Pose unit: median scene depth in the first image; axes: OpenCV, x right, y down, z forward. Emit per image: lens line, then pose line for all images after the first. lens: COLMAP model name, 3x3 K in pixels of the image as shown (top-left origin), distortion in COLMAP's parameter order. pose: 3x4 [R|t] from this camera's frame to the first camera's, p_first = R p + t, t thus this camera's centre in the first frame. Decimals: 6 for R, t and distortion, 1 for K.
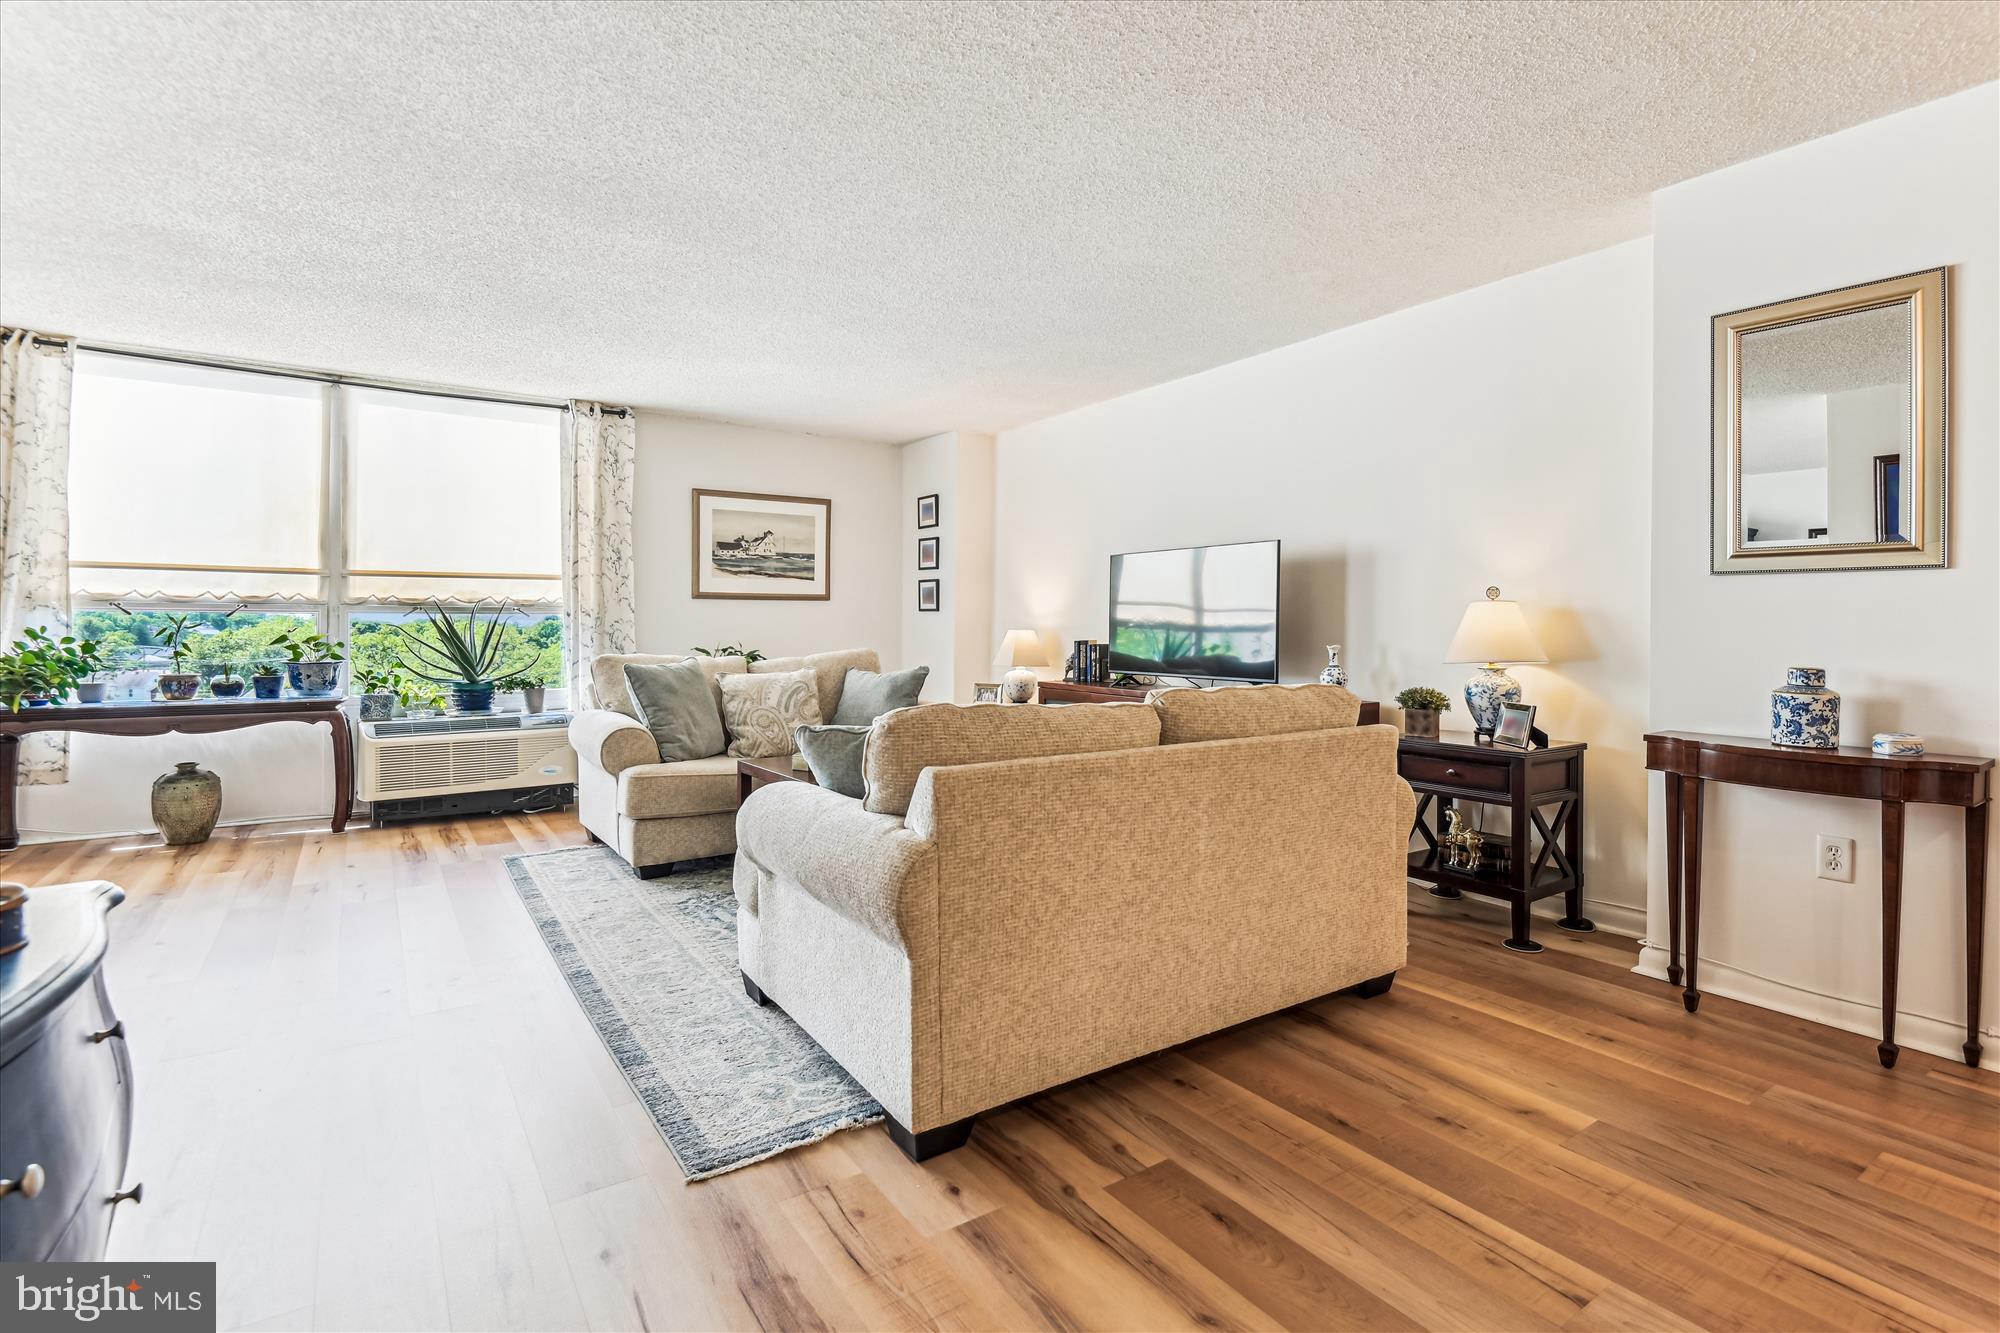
lens RADIAL K [[923.2, 0, 1004.6], [0, 923.2, 636.2], [0, 0, 1]] dist [0.015449, -0.016585]
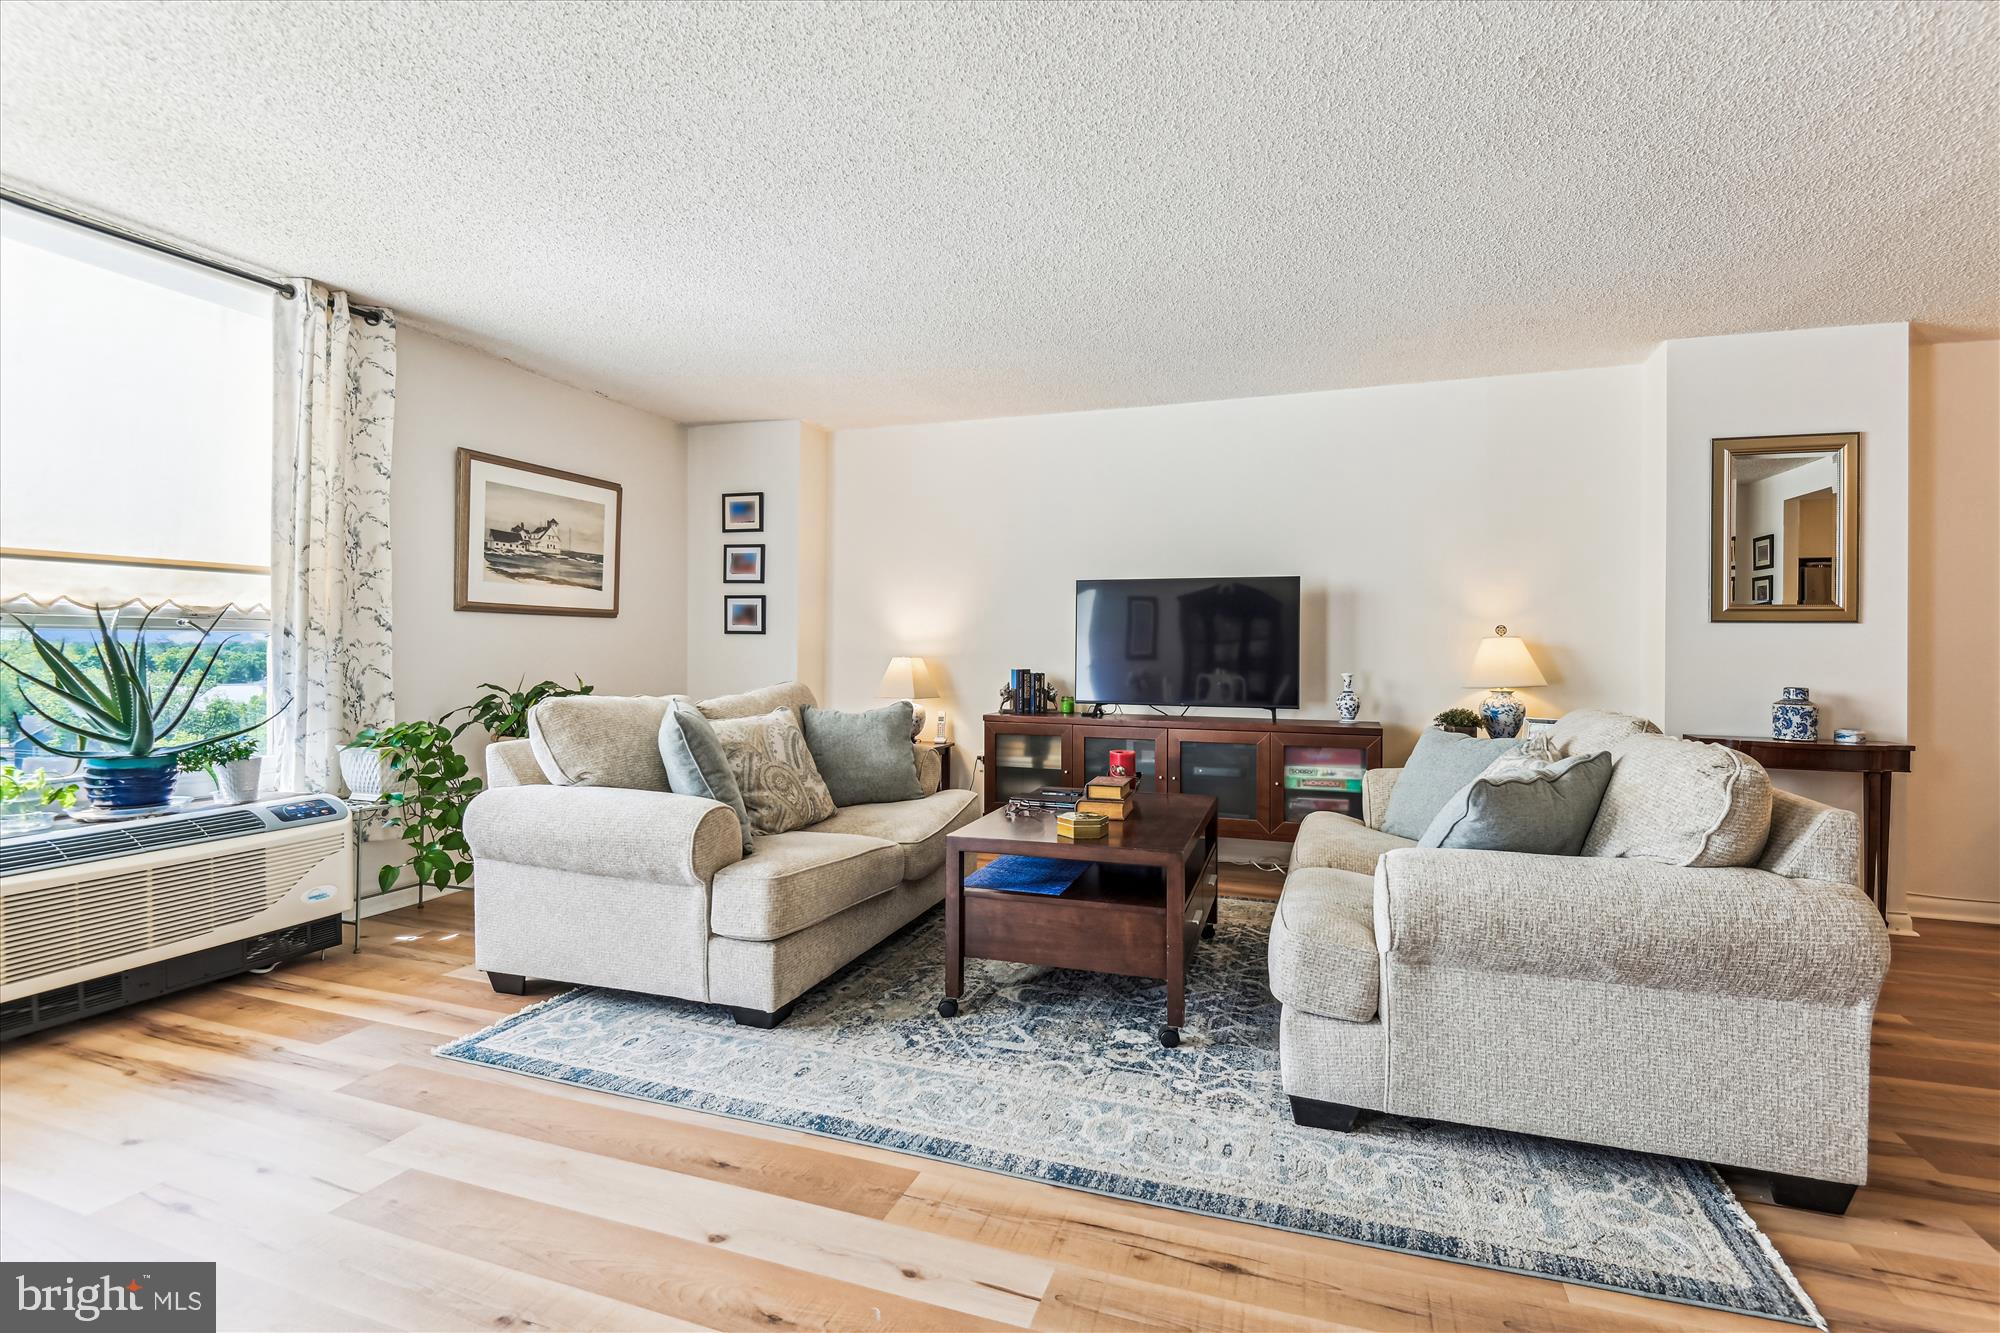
lens RADIAL K [[923.2, 0, 1008.1], [0, 923.2, 652.3], [0, 0, 1]] dist [0.015449, -0.016585]
pose [[0.808141, 0.002880, 0.588983, -0.534820], [0.001238, 0.999978, -0.006588, -0.007268], [-0.588988, 0.006054, 0.808119, 0.284269]]
